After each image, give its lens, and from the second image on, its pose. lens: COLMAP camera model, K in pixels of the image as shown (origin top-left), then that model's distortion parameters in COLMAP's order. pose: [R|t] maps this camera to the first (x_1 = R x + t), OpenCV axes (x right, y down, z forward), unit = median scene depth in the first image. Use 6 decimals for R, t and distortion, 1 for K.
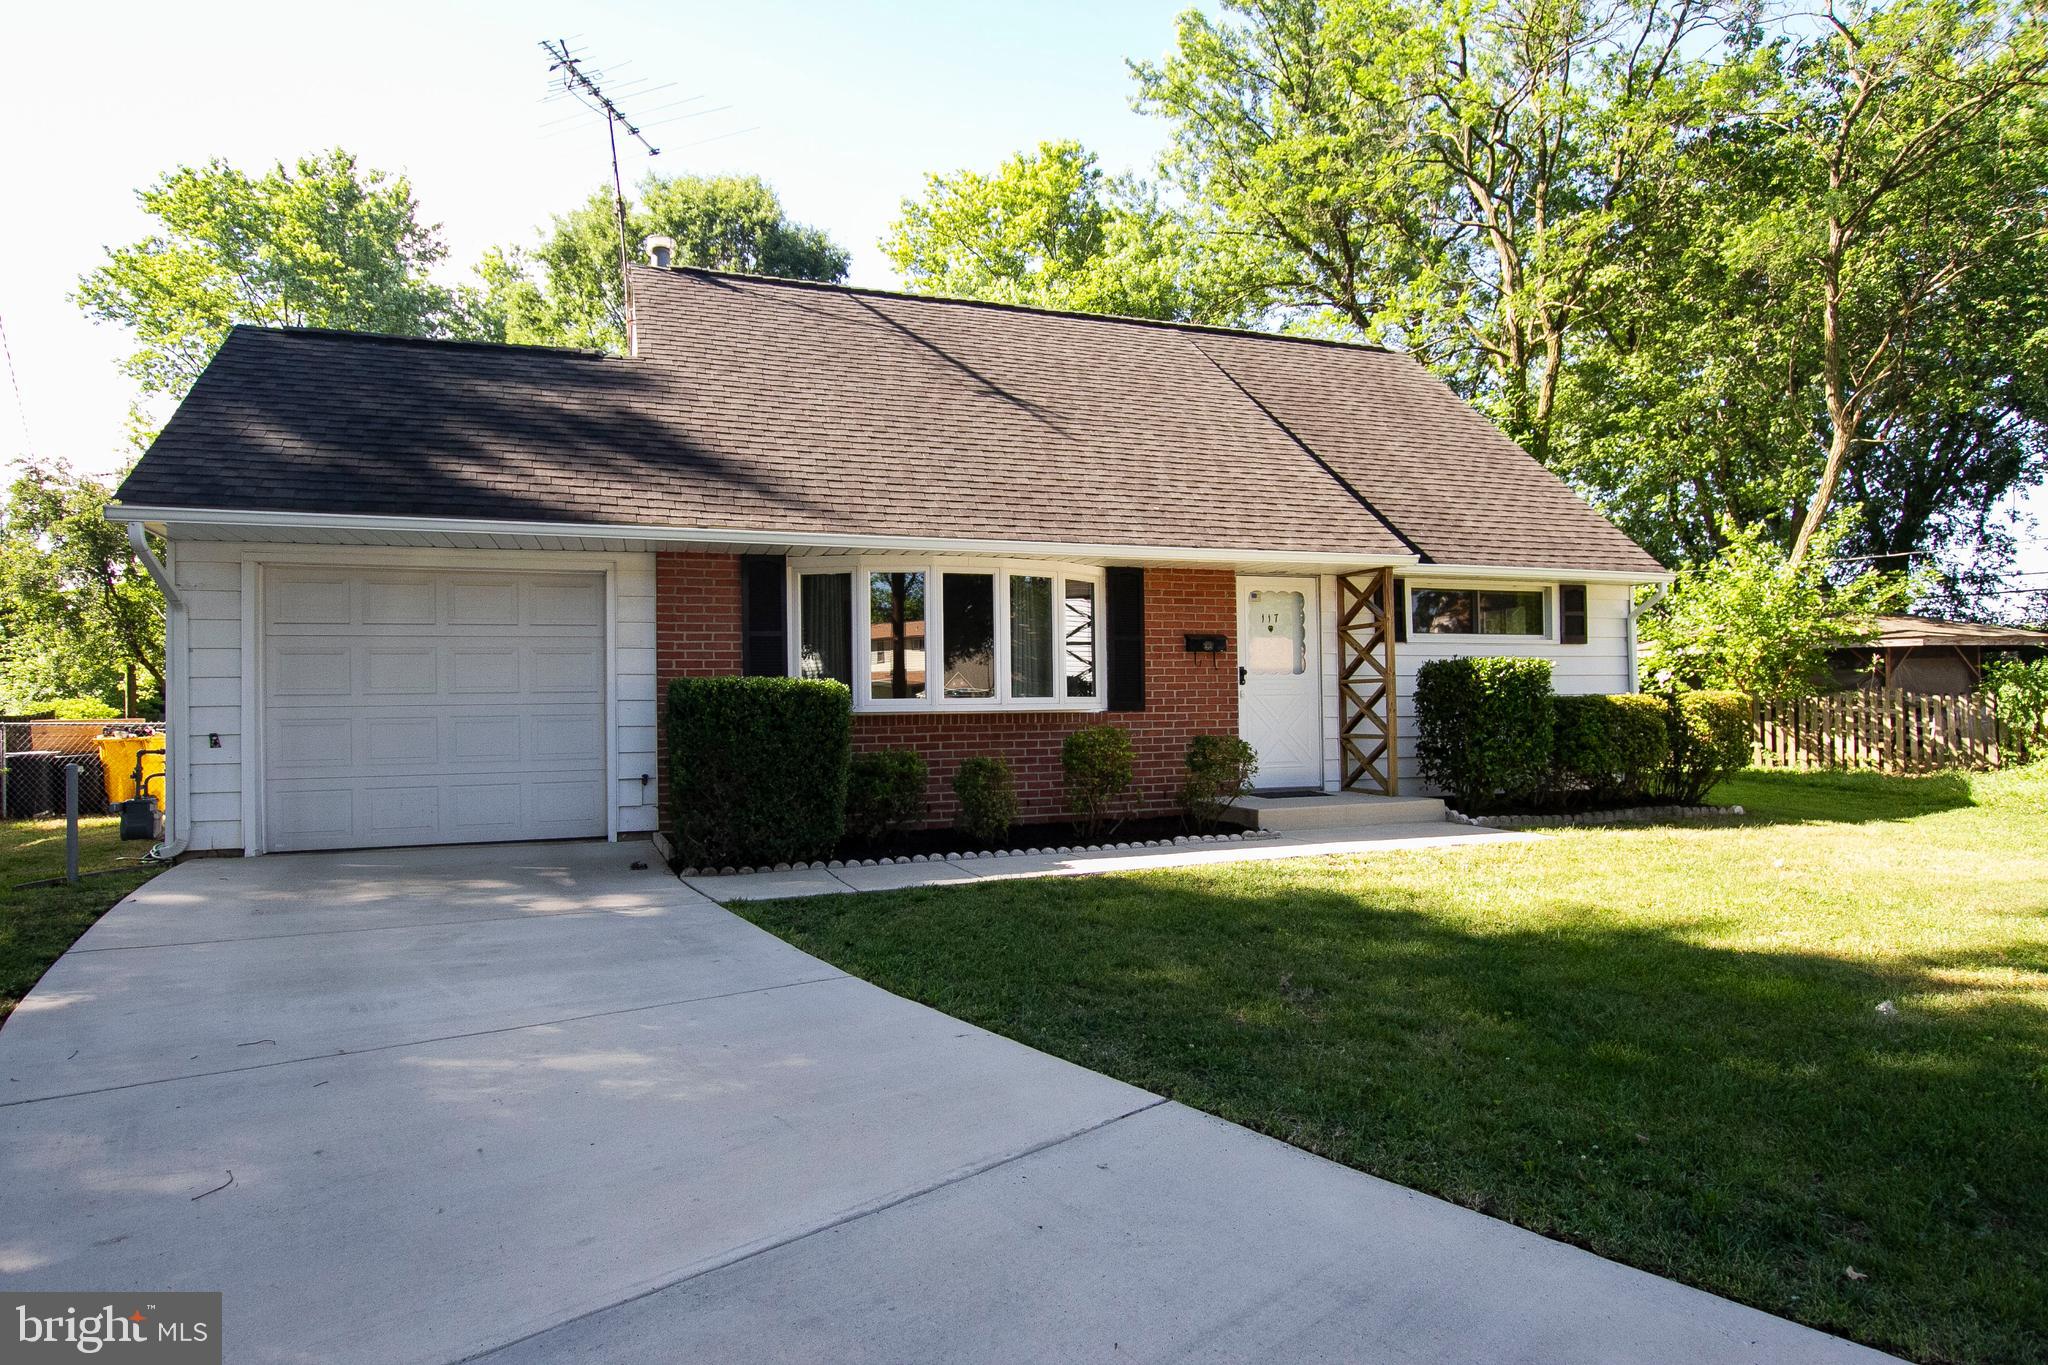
lens RADIAL K [[1212.8, 0, 1024.0], [0, 1212.8, 682.5], [0, 0, 1]] dist [-0.023933, 0.000460]
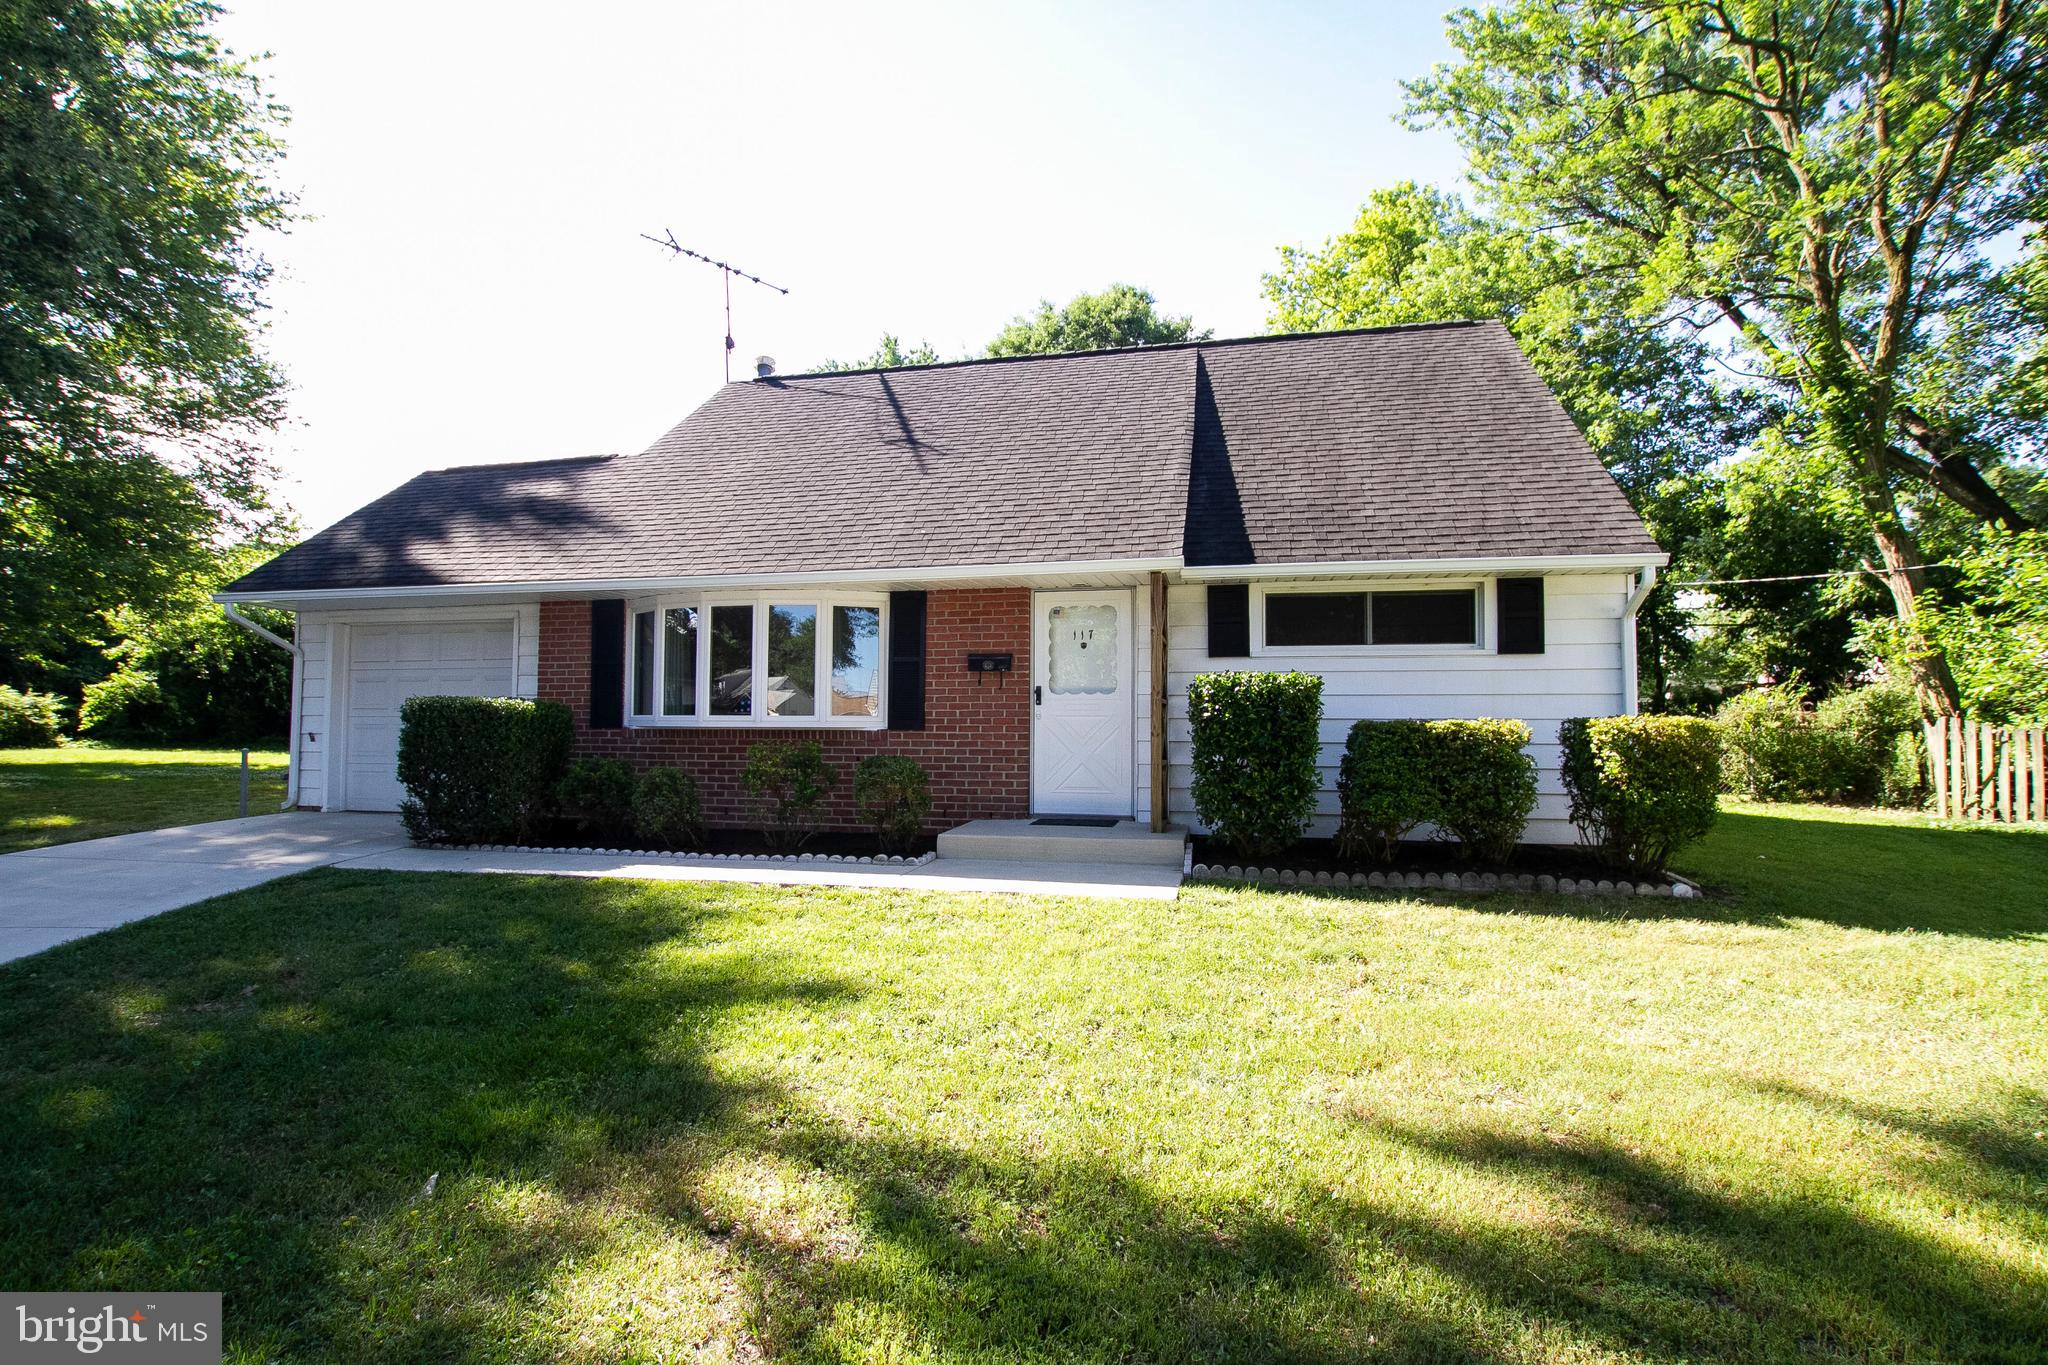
lens RADIAL K [[974.3, 0, 1012.3], [0, 974.3, 710.4], [0, 0, 1]] dist [-0.013577, 0.000482]
pose [[0.826923, 0.005543, -0.562288, 0.619057], [-0.004082, 0.999984, 0.003854, 0.003243], [0.562300, -0.000892, 0.826933, 0.358815]]
